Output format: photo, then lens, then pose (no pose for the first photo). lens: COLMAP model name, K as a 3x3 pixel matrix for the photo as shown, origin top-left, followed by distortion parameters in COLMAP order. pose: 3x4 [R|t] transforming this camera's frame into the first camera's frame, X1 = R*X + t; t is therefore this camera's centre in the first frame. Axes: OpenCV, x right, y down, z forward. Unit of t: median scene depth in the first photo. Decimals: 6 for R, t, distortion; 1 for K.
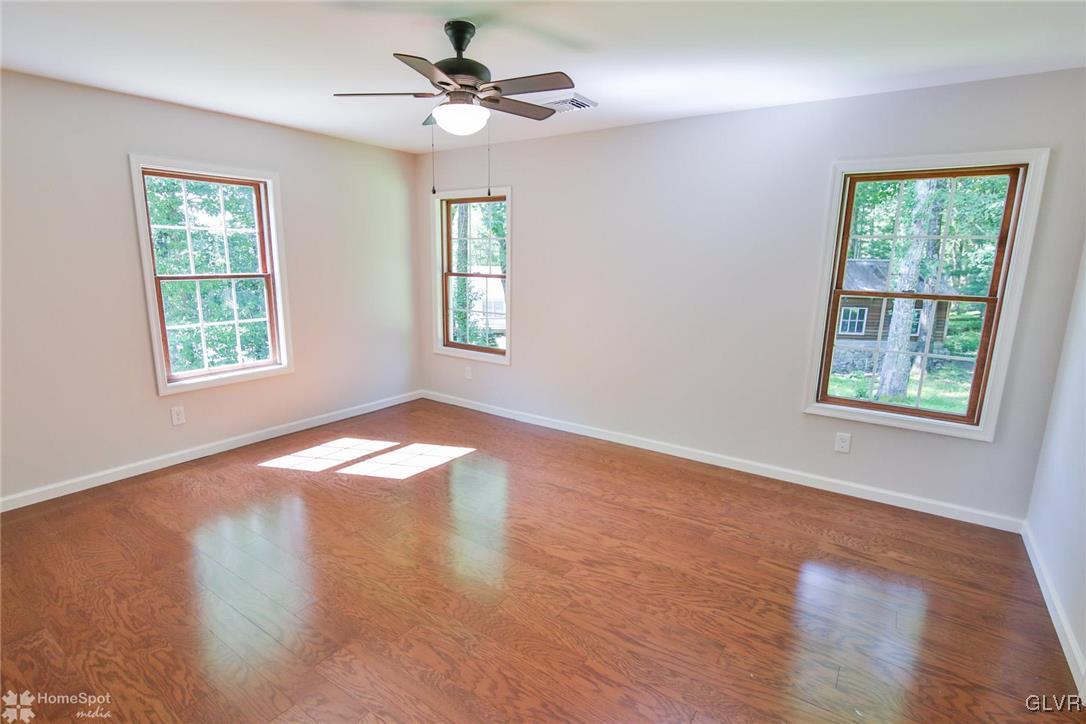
lens RADIAL K [[528.0, 0, 537.3], [0, 528.0, 362.0], [0, 0, 1]] dist [-0.014173, 0.003251]
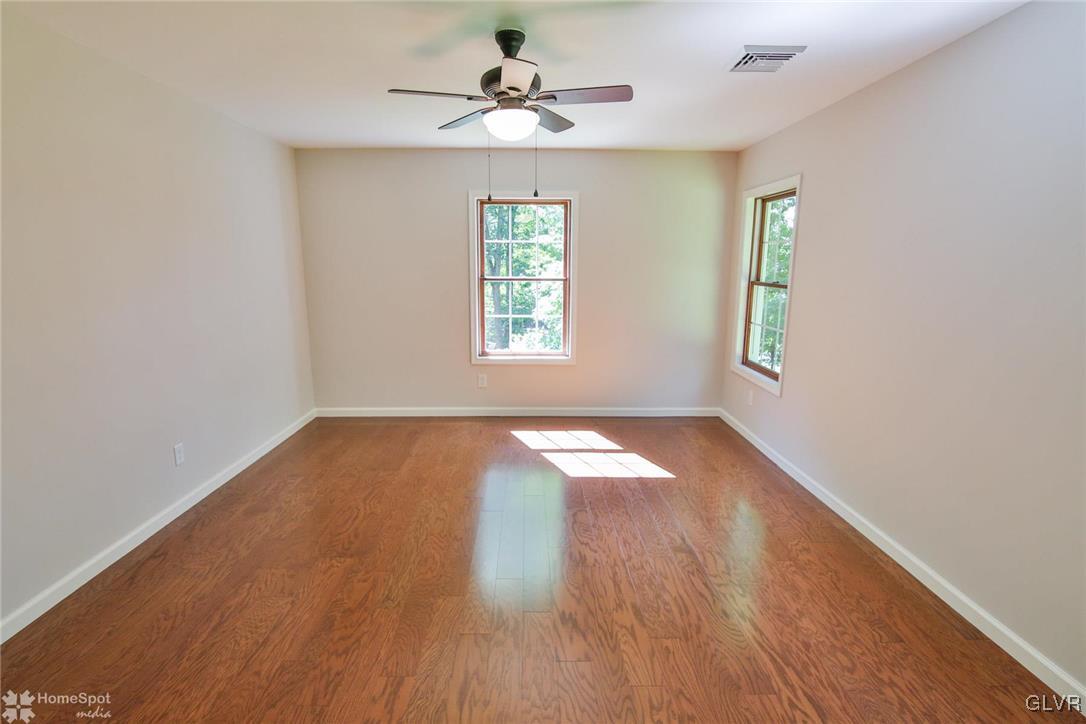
lens RADIAL K [[528.0, 0, 536.8], [0, 528.0, 364.3], [0, 0, 1]] dist [-0.014173, 0.003251]
pose [[0.597169, 0.143355, -0.789202, 0.520088], [-0.153626, 0.986126, 0.062880, -0.053384], [0.787267, 0.083692, 0.610907, 0.312042]]
